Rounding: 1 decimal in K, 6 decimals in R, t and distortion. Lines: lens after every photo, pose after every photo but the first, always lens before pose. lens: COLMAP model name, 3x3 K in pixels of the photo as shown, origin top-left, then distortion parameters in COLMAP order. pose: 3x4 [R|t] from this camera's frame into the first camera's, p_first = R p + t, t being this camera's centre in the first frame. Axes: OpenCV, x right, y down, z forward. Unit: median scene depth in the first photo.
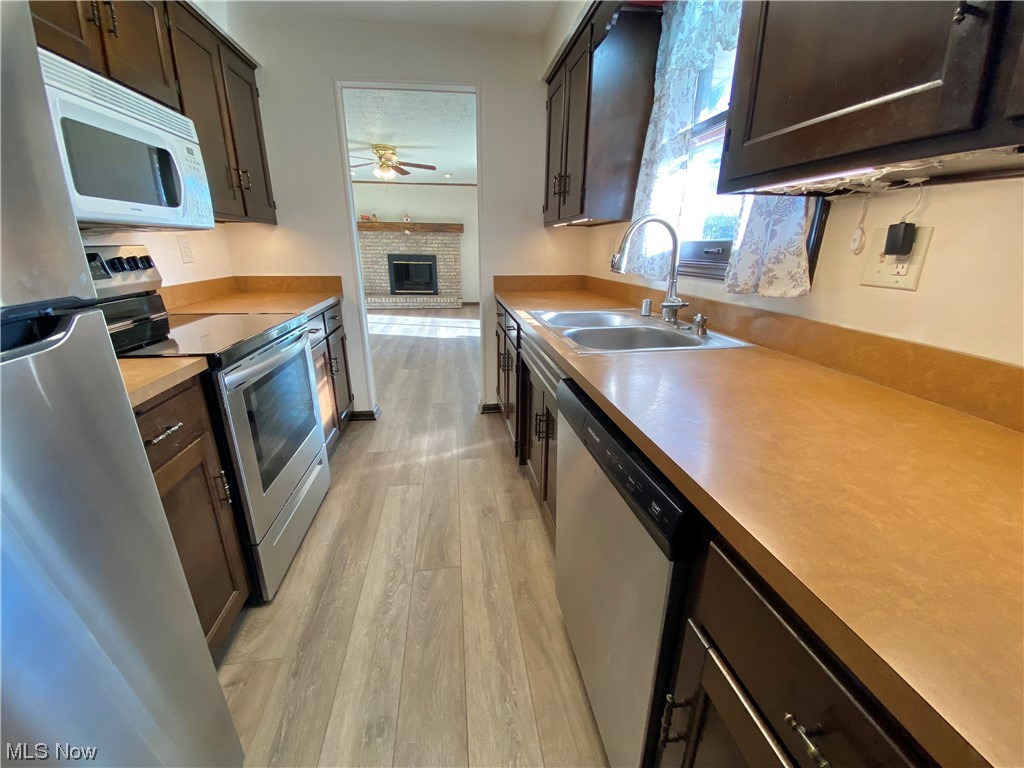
lens RADIAL K [[417.4, 0, 505.8], [0, 417.4, 382.3], [0, 0, 1]] dist [0.010649, -0.004671]
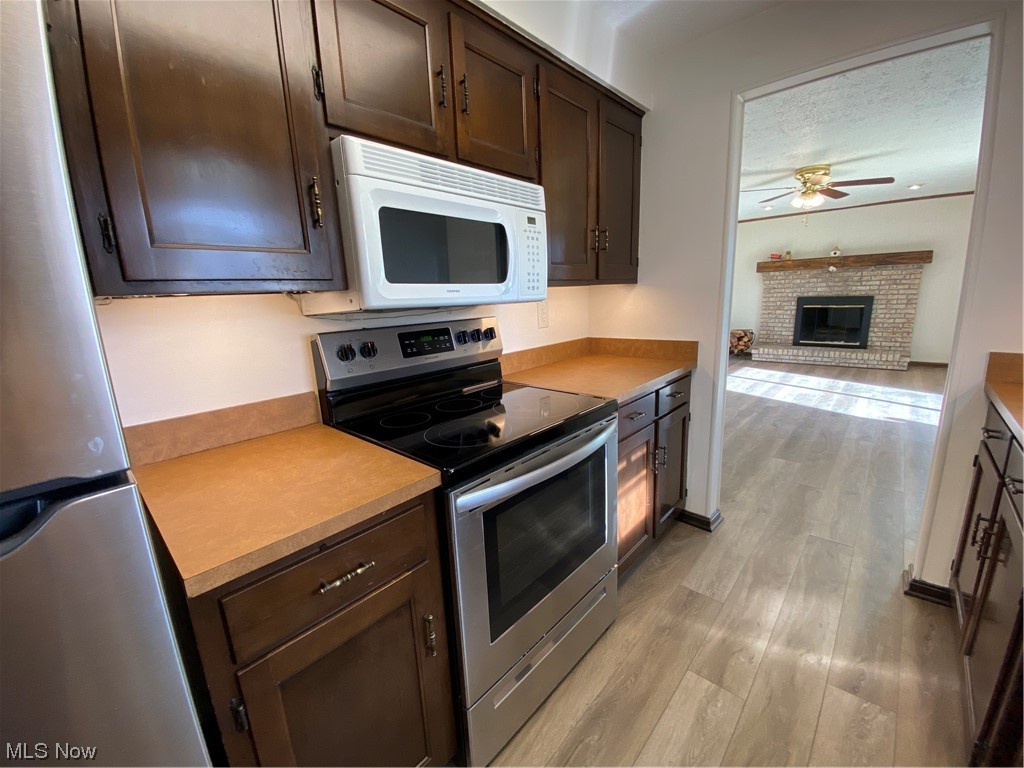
lens RADIAL K [[417.4, 0, 516.6], [0, 417.4, 387.5], [0, 0, 1]] dist [0.010649, -0.004671]
pose [[0.653186, 0.133528, -0.745331, -0.019138], [-0.191944, 0.981377, 0.007602, -0.109718], [0.732465, 0.138096, 0.666651, 0.239313]]
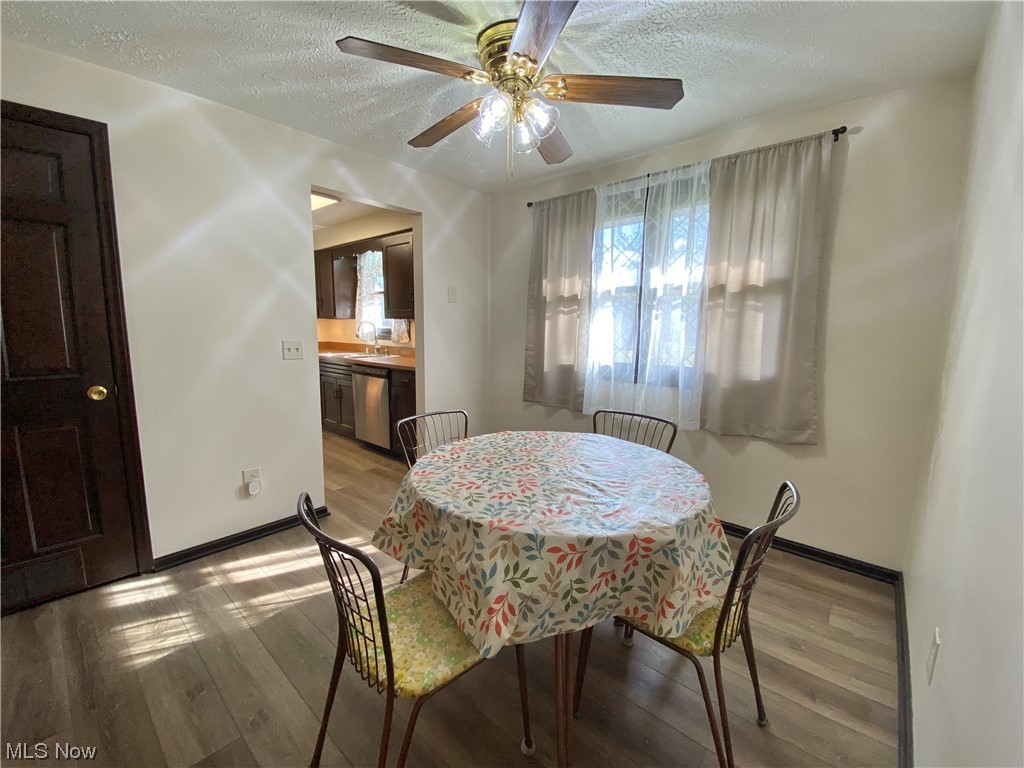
lens RADIAL K [[417.4, 0, 510.1], [0, 417.4, 387.4], [0, 0, 1]] dist [0.010649, -0.004671]
pose [[0.743105, -0.085977, 0.663628, -0.753468], [0.190294, 0.977919, -0.086389, 0.438318], [-0.641547, 0.190481, 0.743057, -1.486288]]
